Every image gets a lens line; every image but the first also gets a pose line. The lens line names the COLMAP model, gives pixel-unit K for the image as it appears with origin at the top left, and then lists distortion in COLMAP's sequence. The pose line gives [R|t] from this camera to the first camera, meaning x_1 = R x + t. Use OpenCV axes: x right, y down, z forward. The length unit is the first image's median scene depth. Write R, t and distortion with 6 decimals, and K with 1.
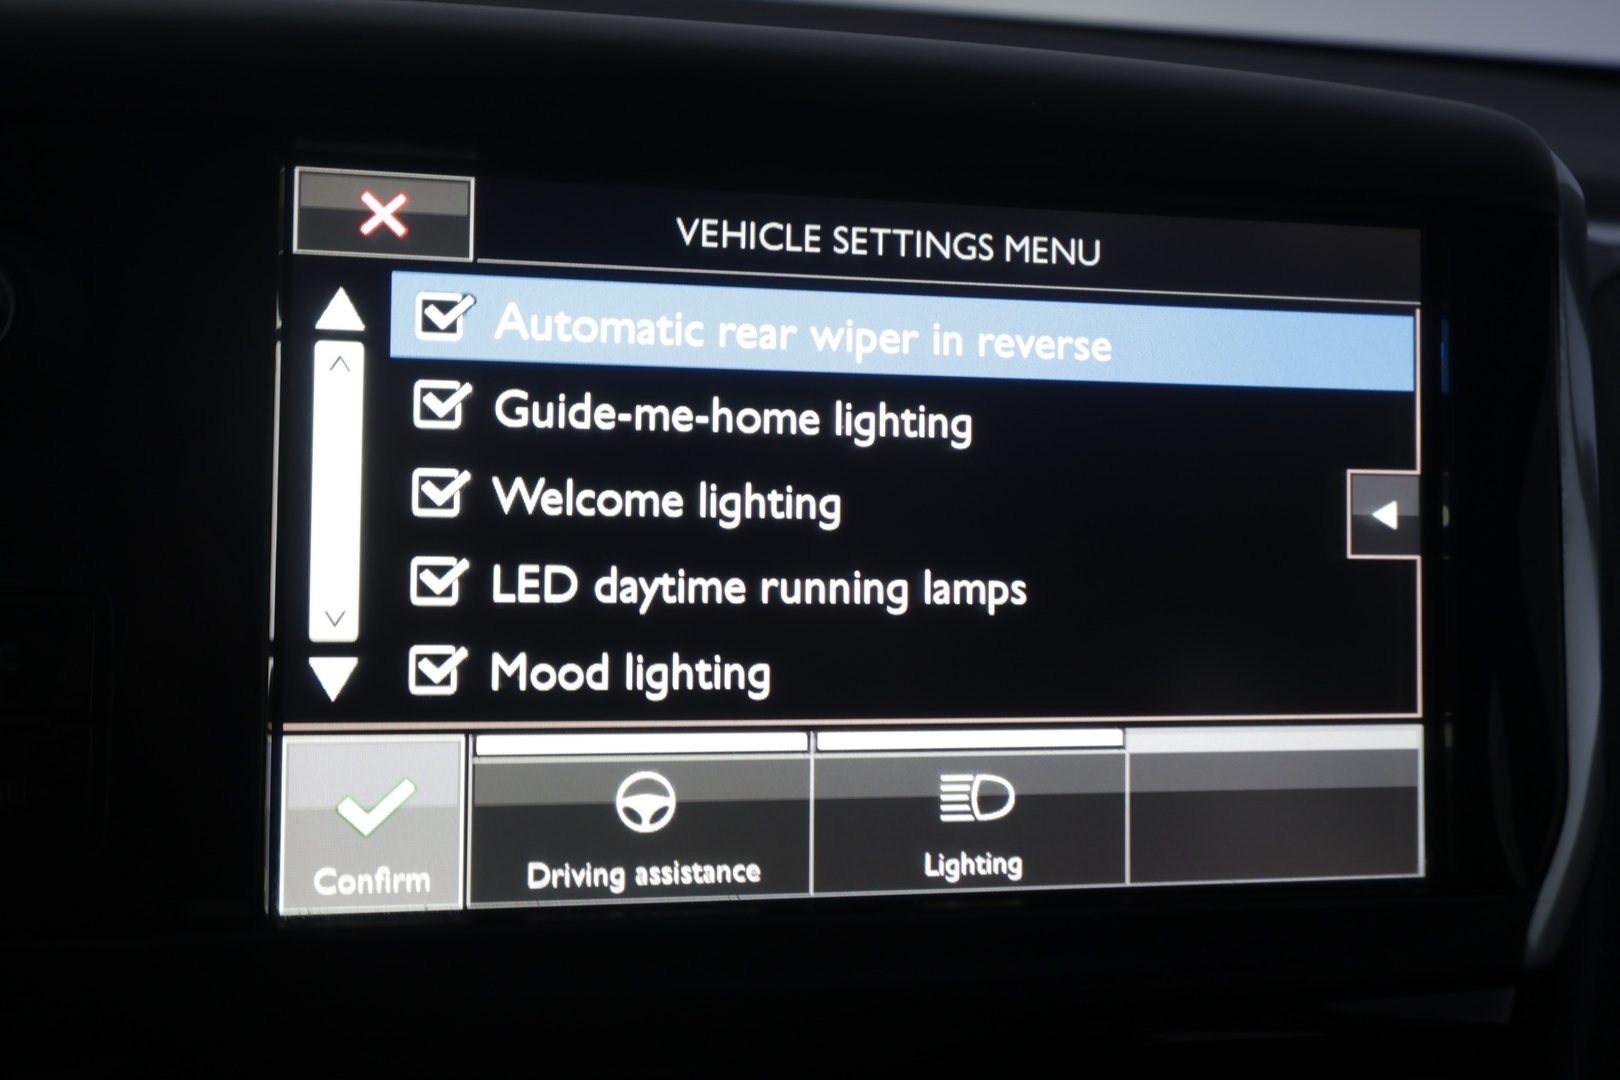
lens RADIAL K [[1269.4, 0, 837.8], [0, 1269.4, 527.6], [0, 0, 1]] dist [-0.000172, -0.022322]
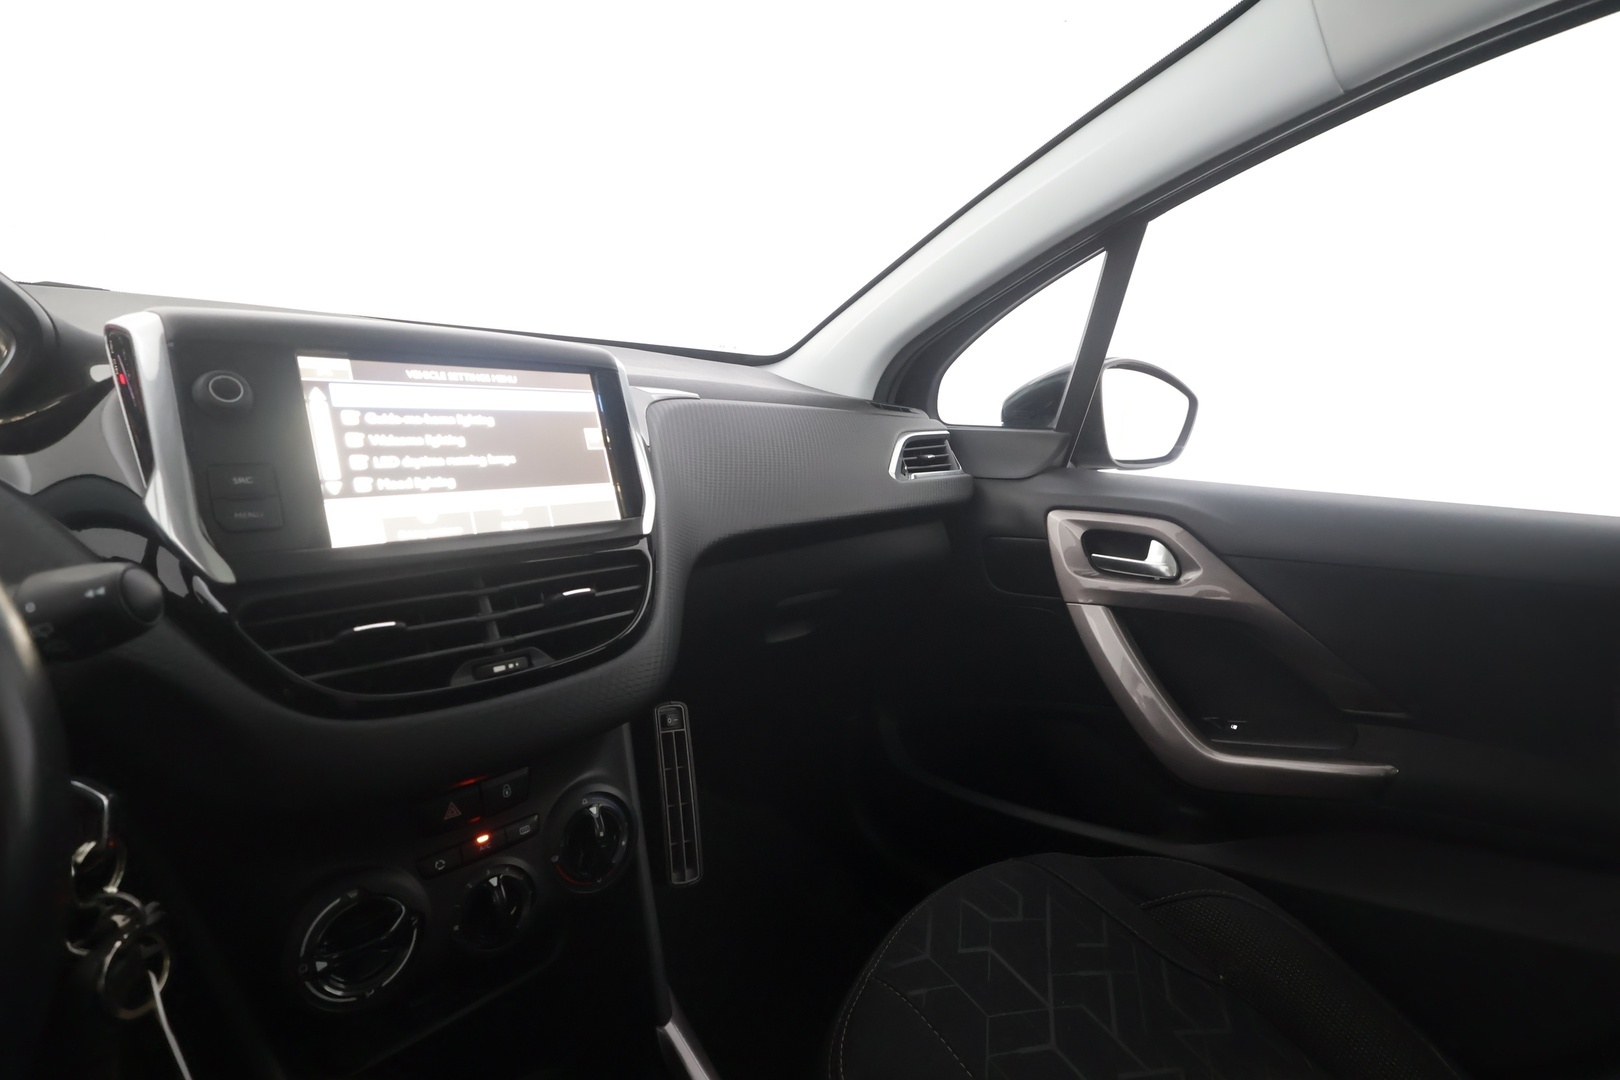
lens RADIAL K [[746.6, 0, 813.2], [0, 746.6, 542.7], [0, 0, 1]] dist [-0.000225, -0.001383]
pose [[0.777028, -0.147280, 0.611993, -0.653984], [0.211154, 0.976896, -0.032999, 0.633333], [-0.592994, 0.154866, 0.790174, -1.534222]]
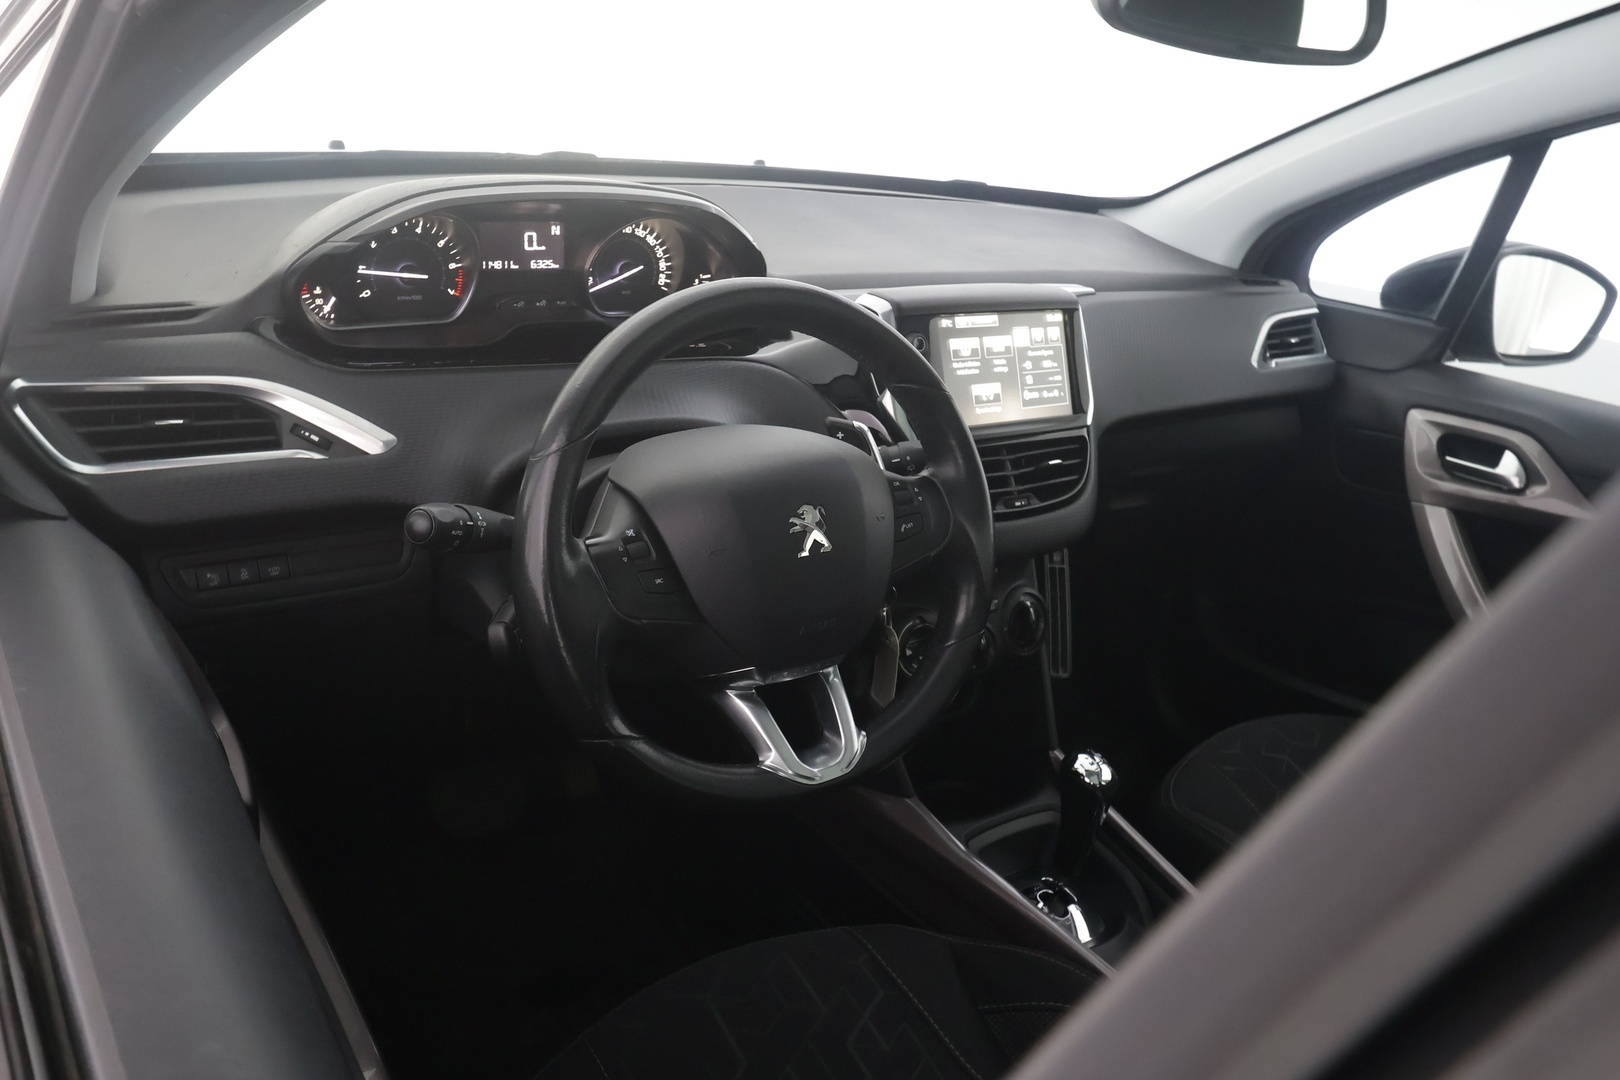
lens RADIAL K [[1269.4, 0, 801.9], [0, 1269.4, 545.8], [0, 0, 1]] dist [-0.000172, -0.022322]
pose [[0.888344, -0.147631, 0.434799, -4.025513], [0.116375, 0.988376, 0.097824, 0.161224], [-0.444187, -0.036302, 0.895199, -4.601970]]
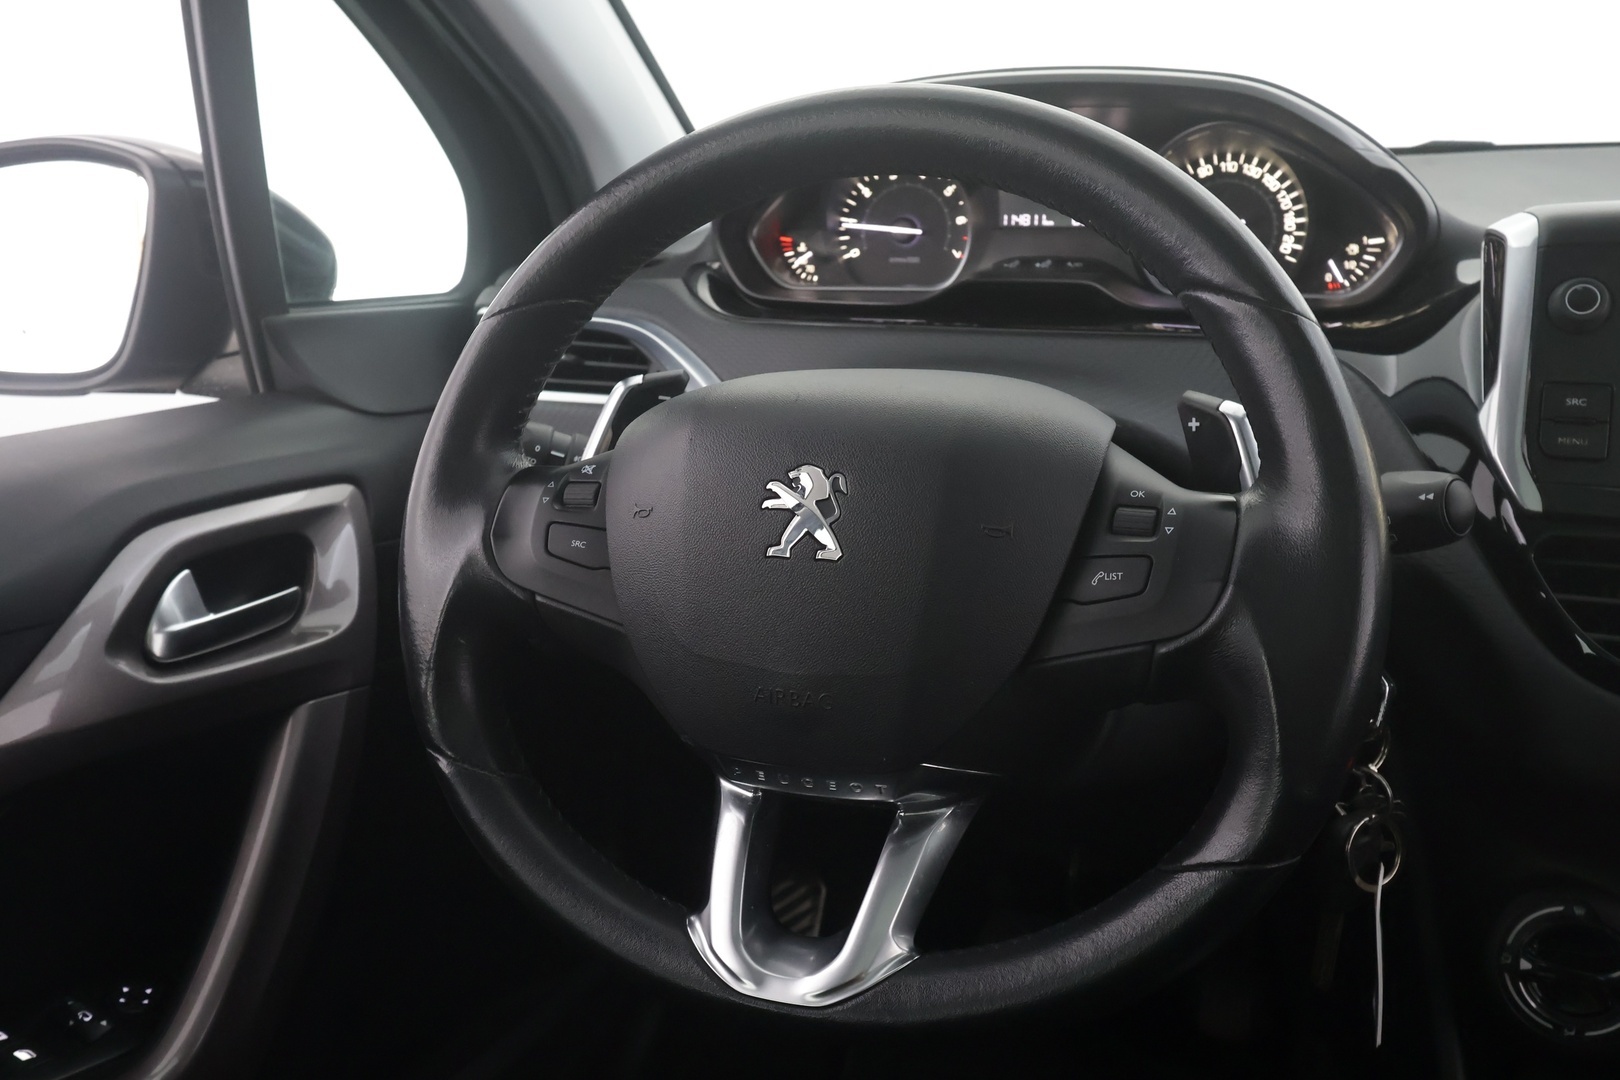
lens RADIAL K [[1269.4, 0, 803.3], [0, 1269.4, 539.2], [0, 0, 1]] dist [-0.000172, -0.022322]
pose [[0.860149, 0.058095, -0.506724, -0.631235], [-0.103968, 0.992603, -0.062683, 0.786540], [0.499334, 0.106600, 0.859827, -2.548316]]
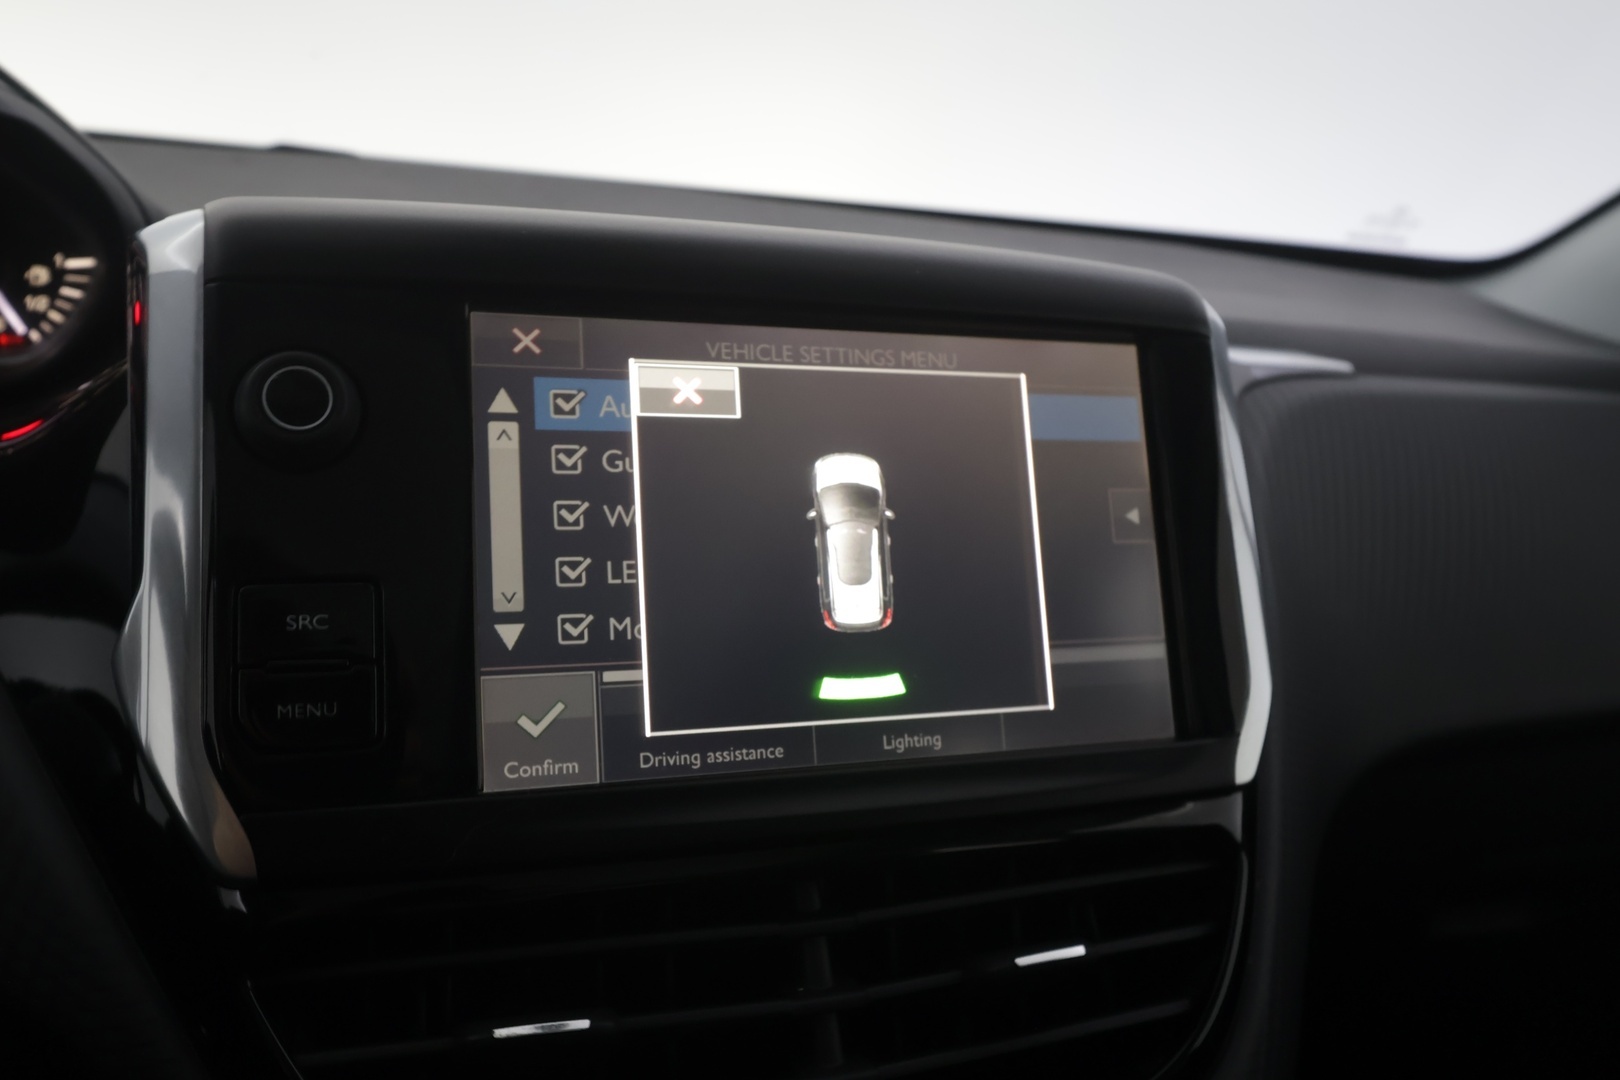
lens RADIAL K [[1269.4, 0, 808.6], [0, 1269.4, 540.3], [0, 0, 1]] dist [-0.000172, -0.022322]
pose [[0.978872, -0.042879, 0.199927, -0.336442], [0.064826, 0.992404, -0.104554, 0.181905], [-0.193925, 0.115305, 0.974216, -0.560009]]
